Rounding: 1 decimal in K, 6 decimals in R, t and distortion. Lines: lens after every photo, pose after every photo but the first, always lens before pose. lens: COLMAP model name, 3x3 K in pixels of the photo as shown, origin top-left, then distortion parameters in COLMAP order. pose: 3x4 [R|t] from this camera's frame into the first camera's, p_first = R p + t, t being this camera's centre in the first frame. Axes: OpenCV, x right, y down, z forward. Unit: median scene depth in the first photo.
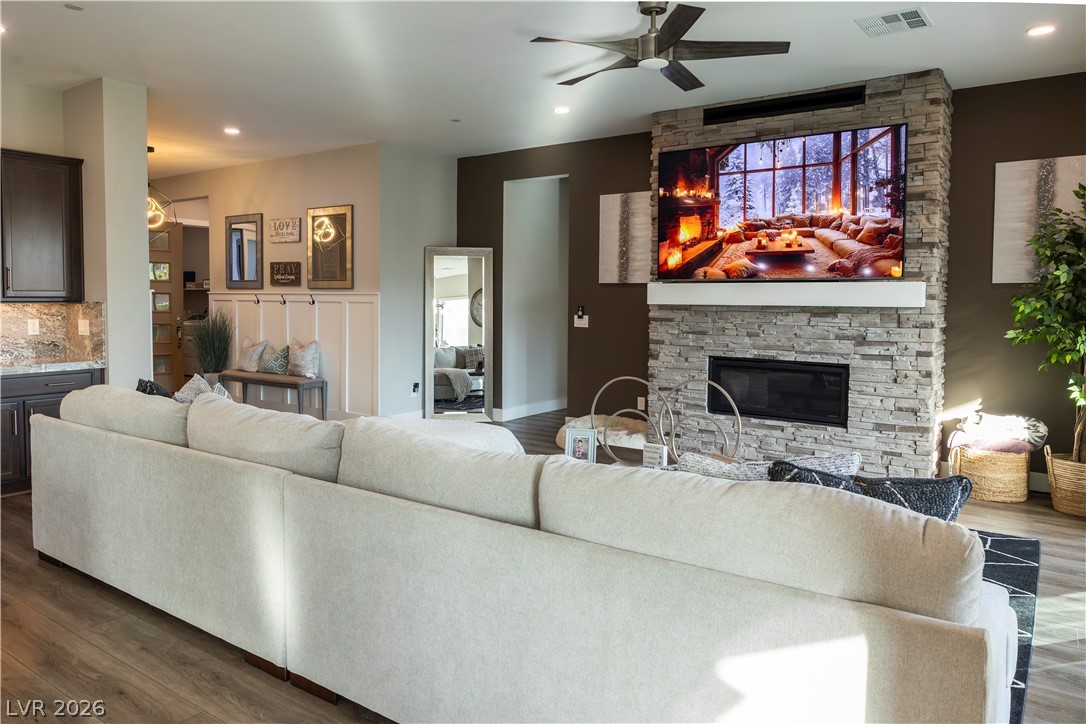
lens RADIAL K [[725.3, 0, 554.1], [0, 725.3, 323.3], [0, 0, 1]] dist [-0.005221, 0.006487]
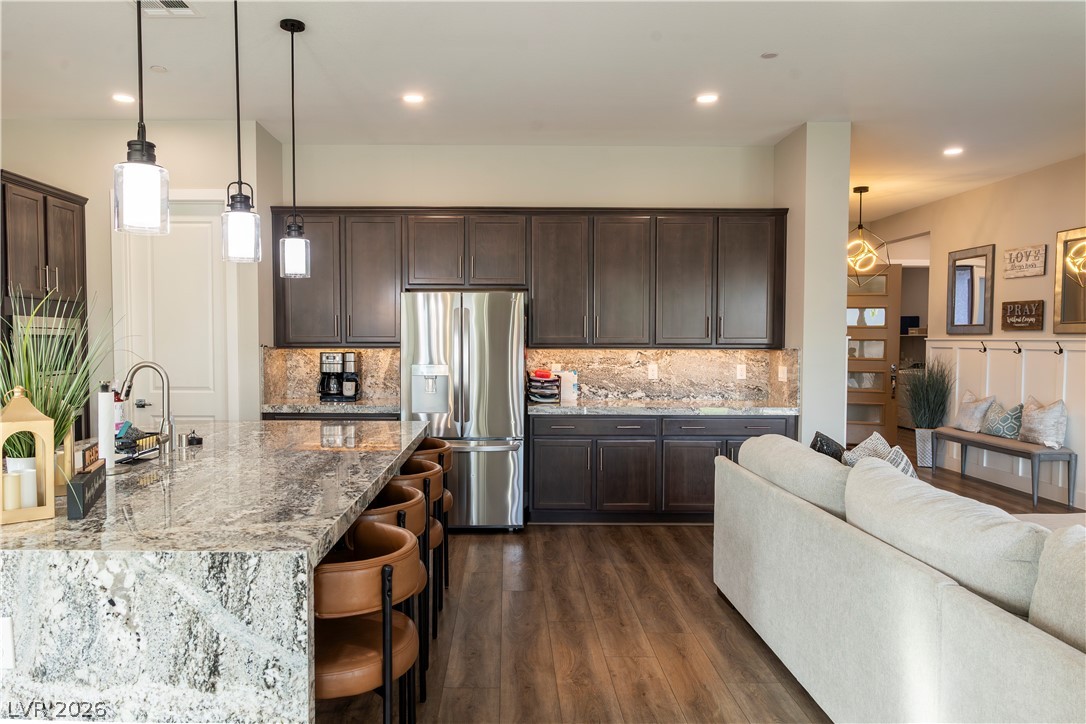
lens RADIAL K [[725.3, 0, 540.4], [0, 725.3, 369.8], [0, 0, 1]] dist [-0.005221, 0.006487]
pose [[0.557972, 0.031809, -0.829250, 0.003821], [-0.031577, 0.999355, 0.017088, -0.005293], [0.829259, 0.016651, 0.558617, 0.117068]]
